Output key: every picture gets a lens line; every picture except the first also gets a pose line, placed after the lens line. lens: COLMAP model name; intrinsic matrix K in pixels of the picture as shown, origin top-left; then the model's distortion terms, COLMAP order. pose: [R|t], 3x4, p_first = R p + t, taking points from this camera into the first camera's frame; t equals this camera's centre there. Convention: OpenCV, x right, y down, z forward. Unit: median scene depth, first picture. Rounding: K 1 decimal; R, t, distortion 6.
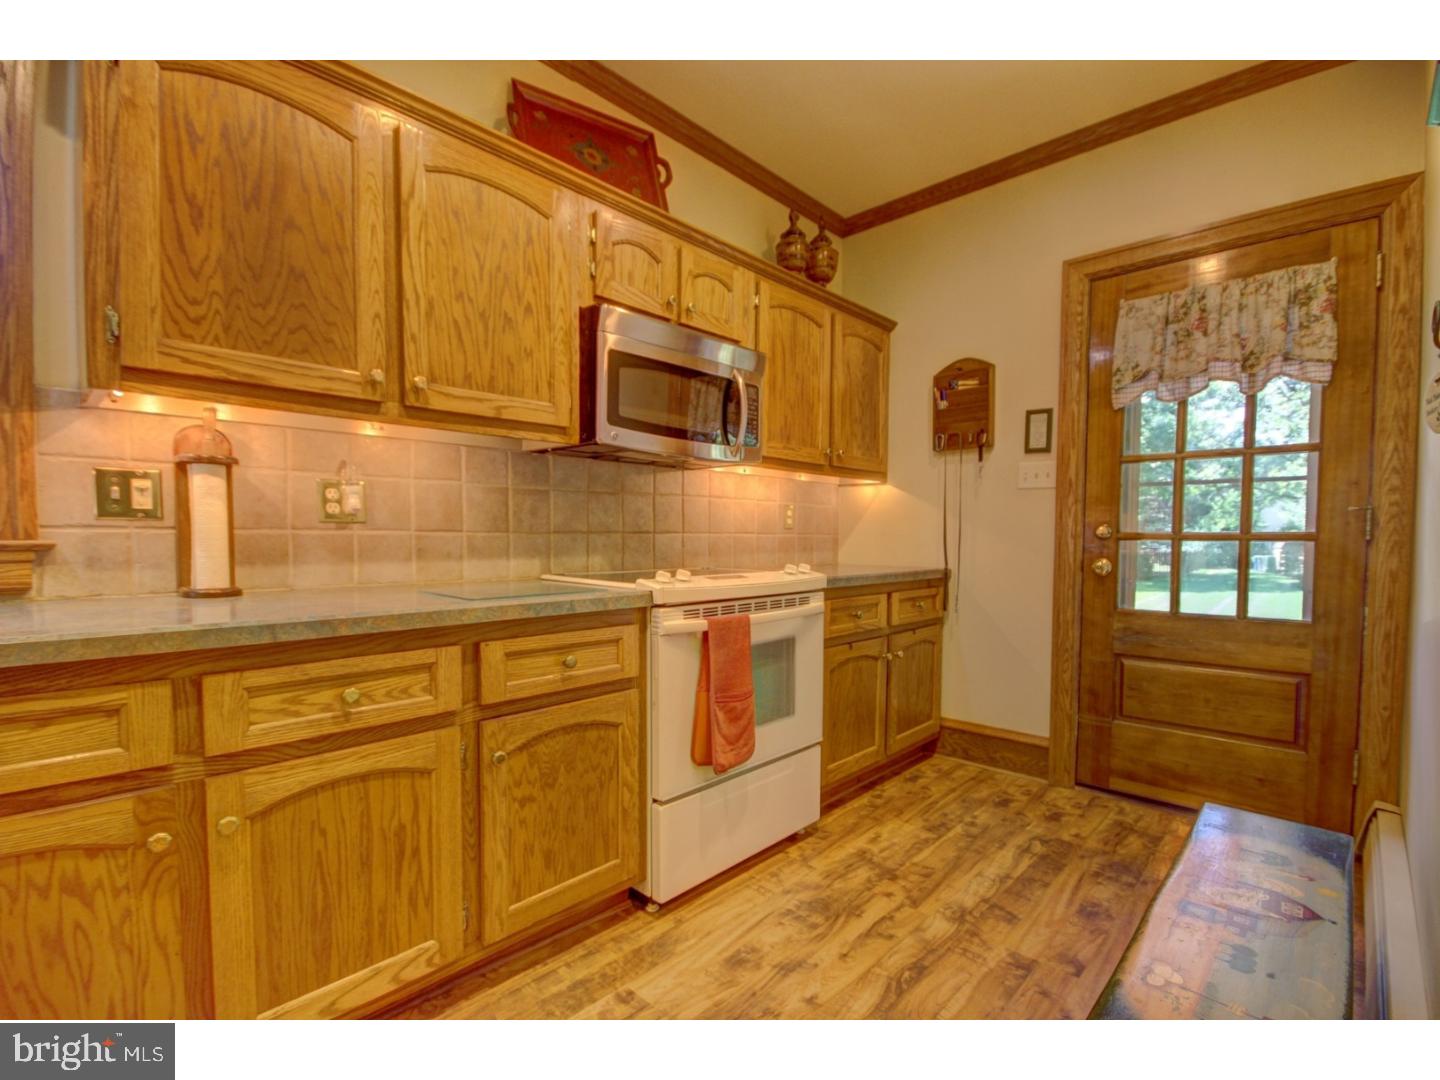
lens RADIAL K [[669.0, 0, 731.6], [0, 669.0, 562.6], [0, 0, 1]] dist [0.004394, -0.007221]
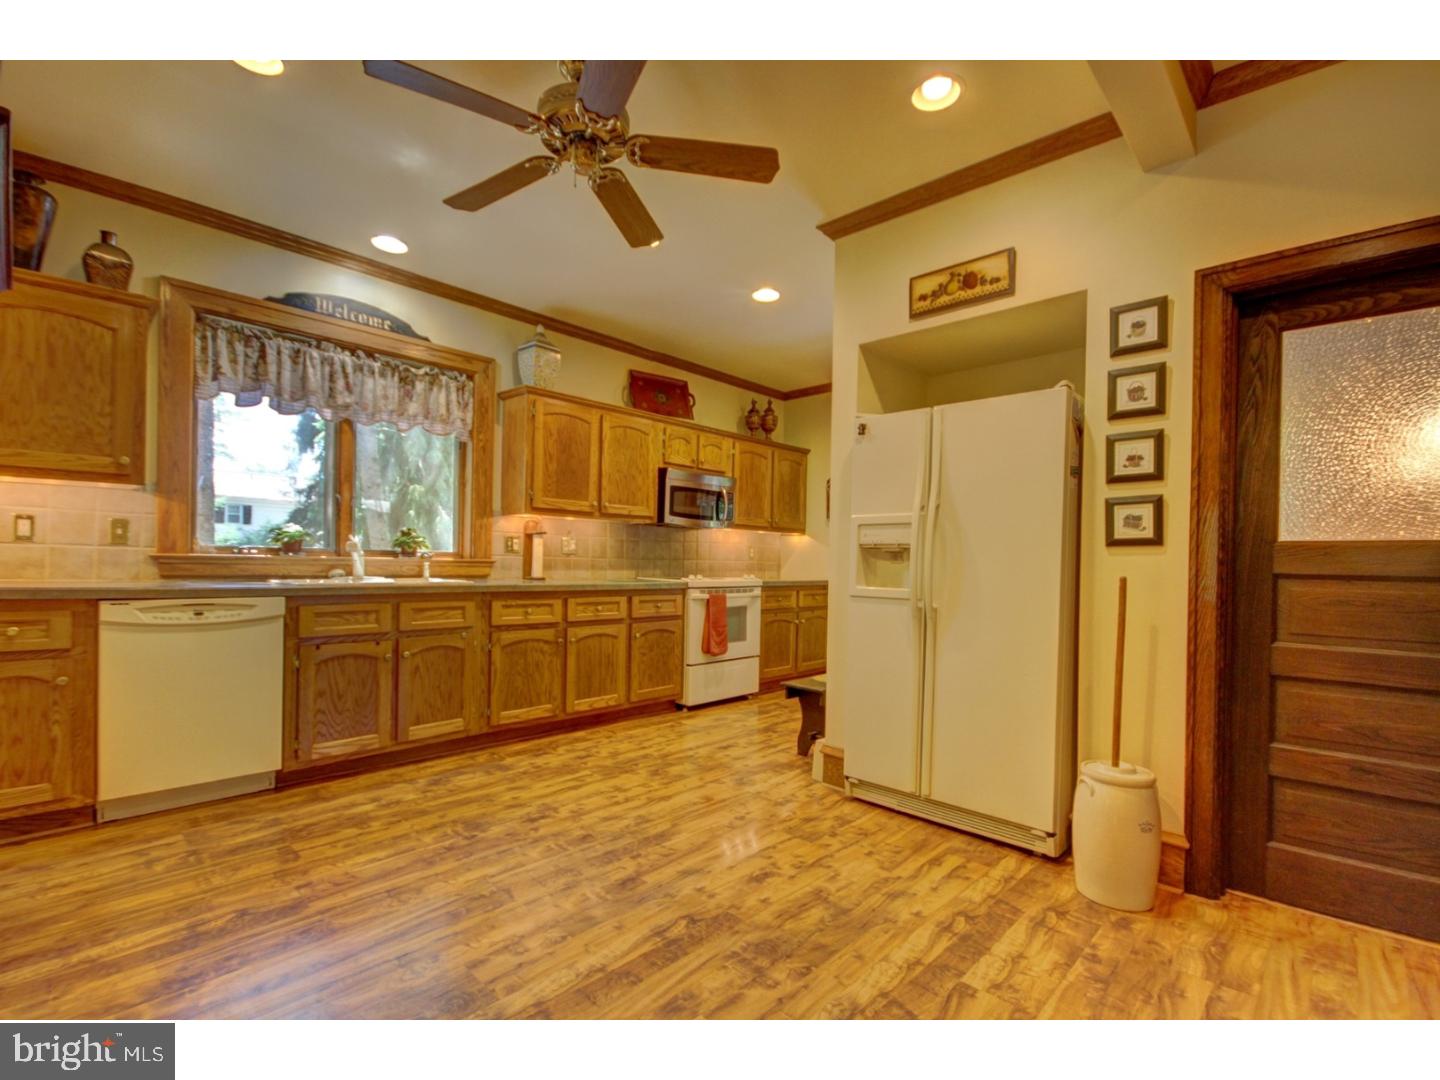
lens RADIAL K [[669.0, 0, 734.9], [0, 669.0, 572.0], [0, 0, 1]] dist [0.004394, -0.007221]
pose [[0.999899, 0.012120, 0.007412, 0.043965], [-0.011901, 0.999511, -0.028900, 0.075717], [-0.007759, 0.028809, 0.999555, -1.590966]]
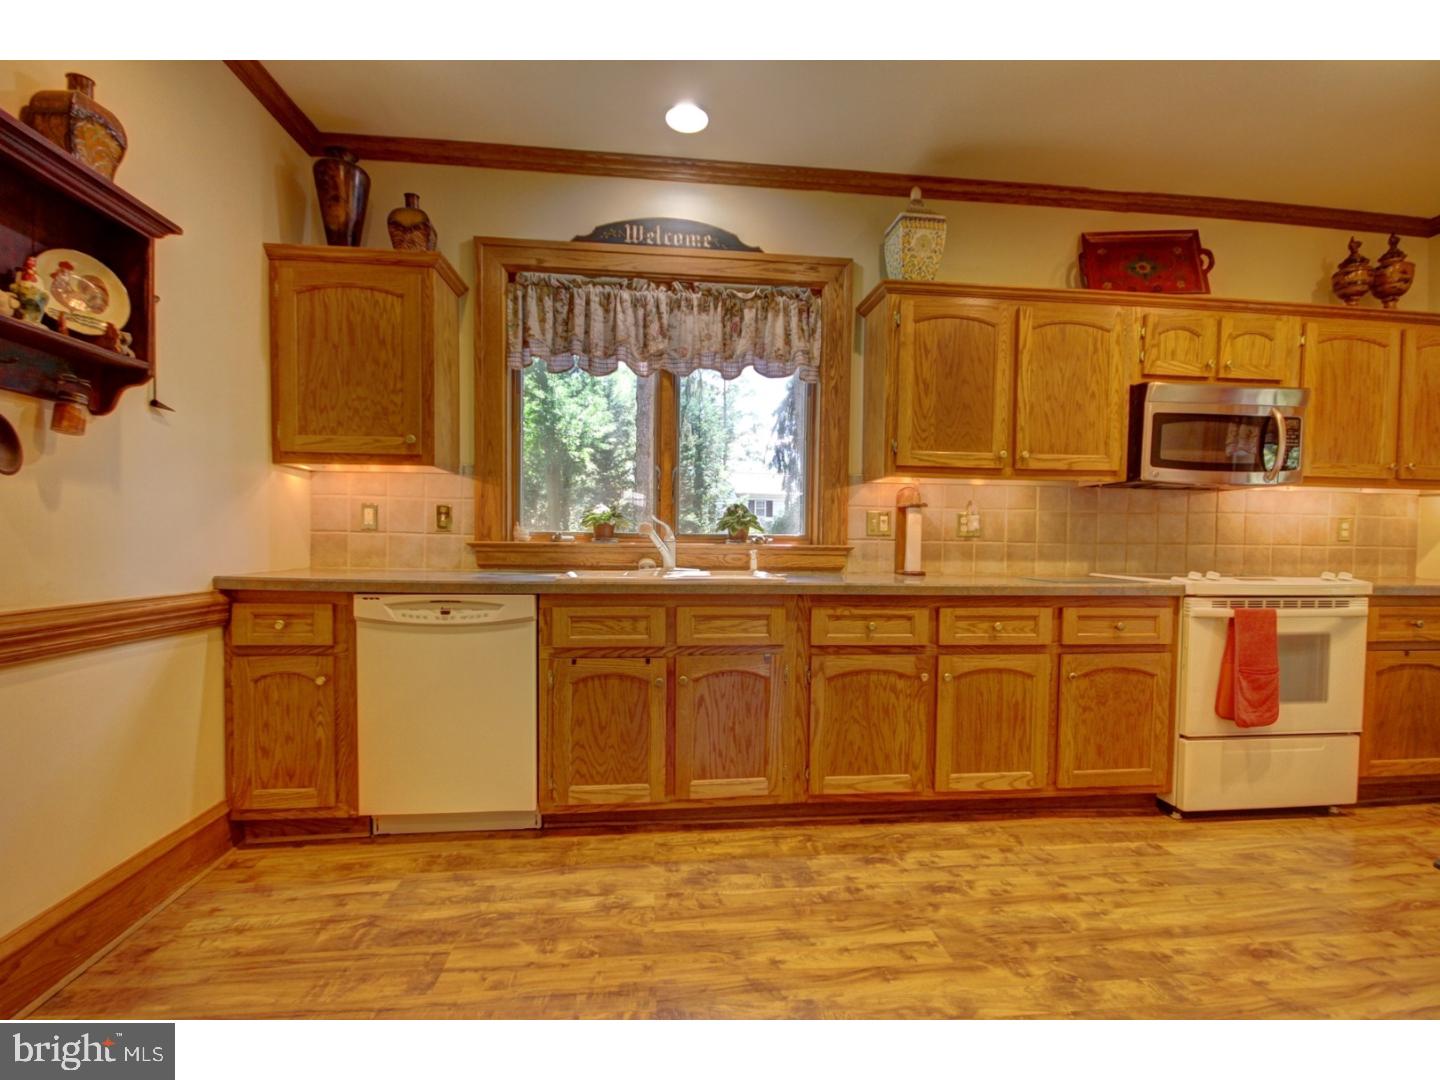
lens RADIAL K [[669.0, 0, 723.0], [0, 669.0, 567.6], [0, 0, 1]] dist [0.004394, -0.007221]
pose [[0.756376, 0.029197, -0.653485, 0.065439], [-0.034678, 0.999388, 0.004514, 0.032505], [0.653217, 0.019247, 0.756926, -0.702692]]
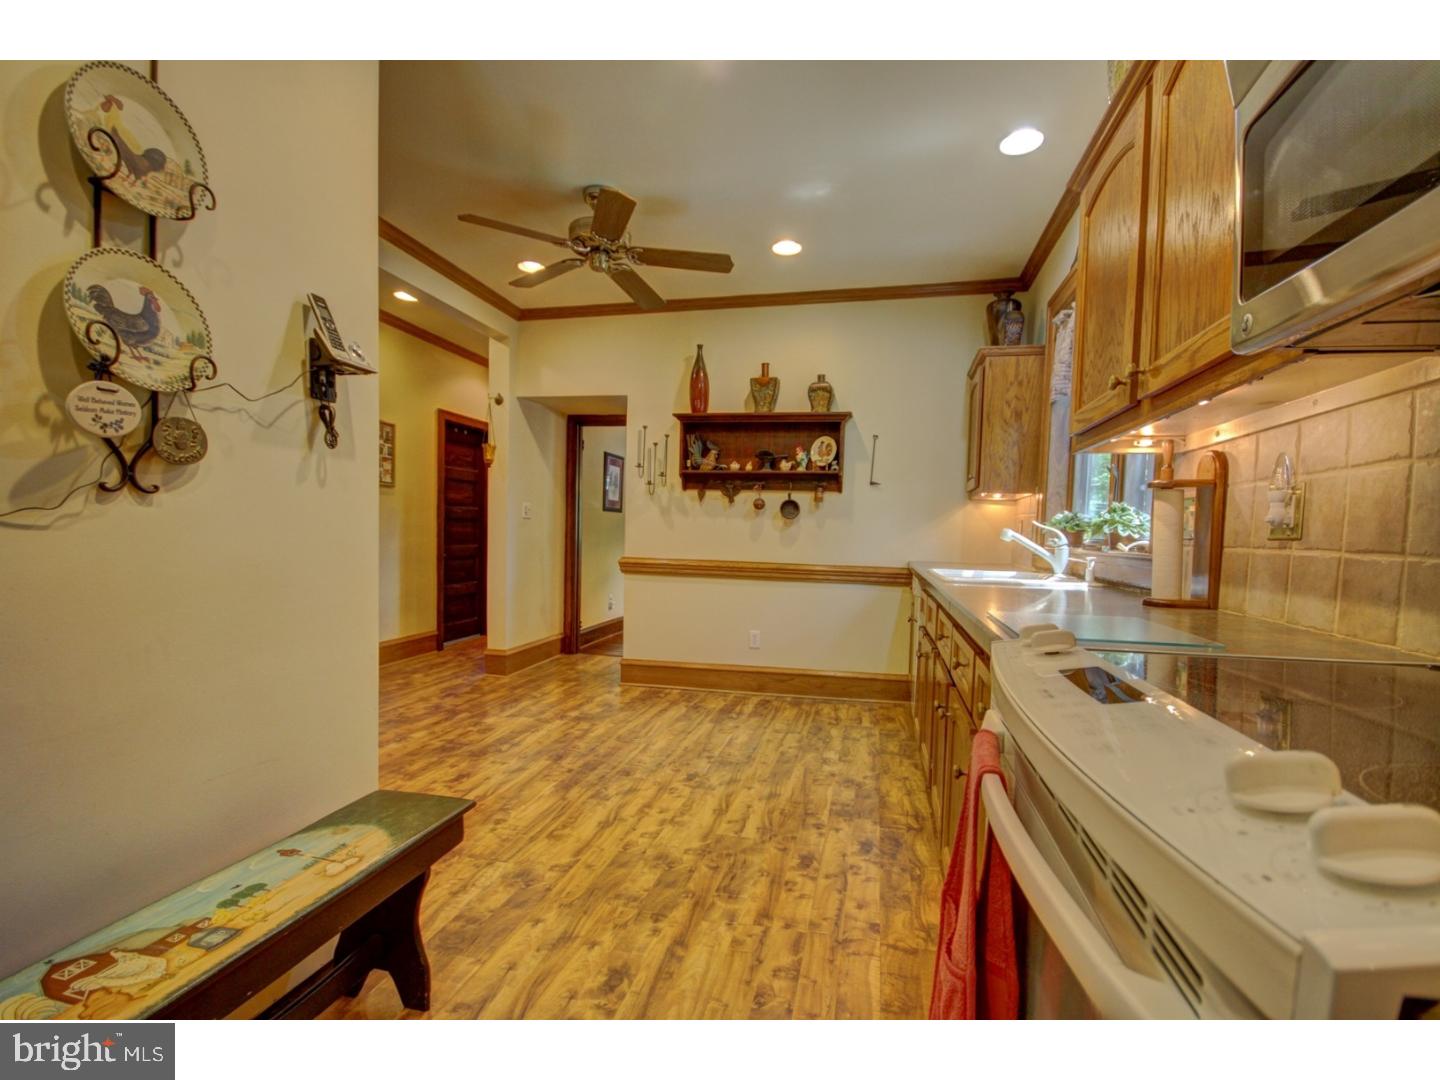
lens RADIAL K [[669.0, 0, 725.9], [0, 669.0, 551.5], [0, 0, 1]] dist [0.004394, -0.007221]
pose [[-0.867384, -0.014717, -0.497421, 0.364527], [-0.051908, 0.996786, 0.061024, -0.060384], [0.494924, 0.078752, -0.865360, 1.356613]]
